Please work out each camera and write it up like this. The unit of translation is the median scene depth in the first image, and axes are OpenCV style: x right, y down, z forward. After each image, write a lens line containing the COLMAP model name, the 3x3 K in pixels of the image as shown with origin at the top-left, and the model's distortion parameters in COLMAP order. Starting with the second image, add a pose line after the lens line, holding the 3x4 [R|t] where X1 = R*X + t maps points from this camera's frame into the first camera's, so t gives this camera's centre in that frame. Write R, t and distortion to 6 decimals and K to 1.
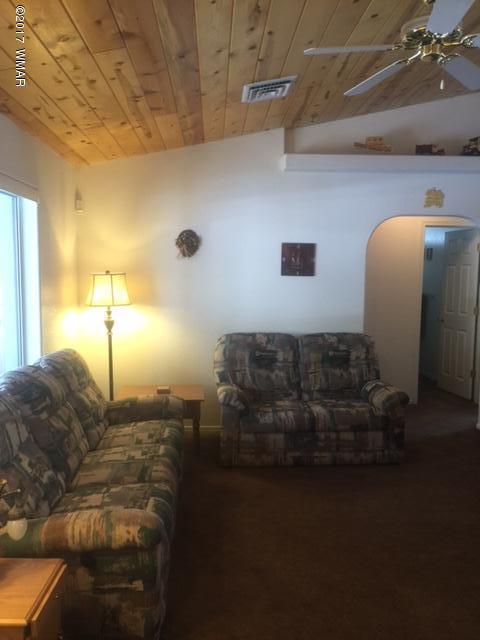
lens RADIAL K [[541.3, 0, 240.0], [0, 541.3, 320.0], [0, 0, 1]] dist [0.098405, -0.132875]
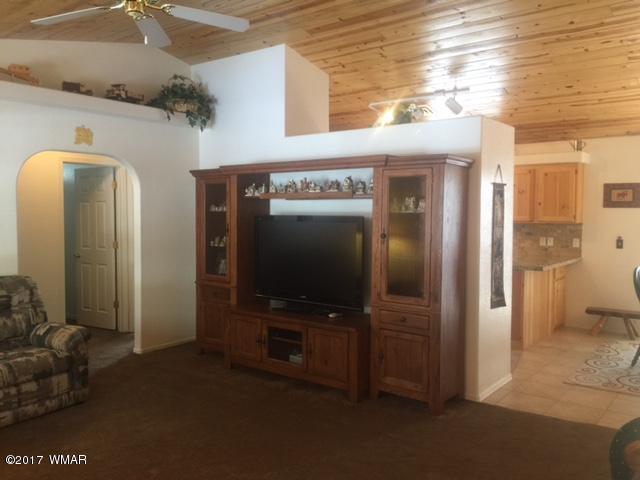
lens RADIAL K [[541.3, 0, 313.9], [0, 541.3, 234.1], [0, 0, 1]] dist [0.098405, -0.132875]
pose [[0.658348, -0.044016, 0.751426, -0.150922], [0.075661, 0.997102, -0.007882, 0.000777], [-0.748901, 0.062043, 0.659771, 0.017126]]
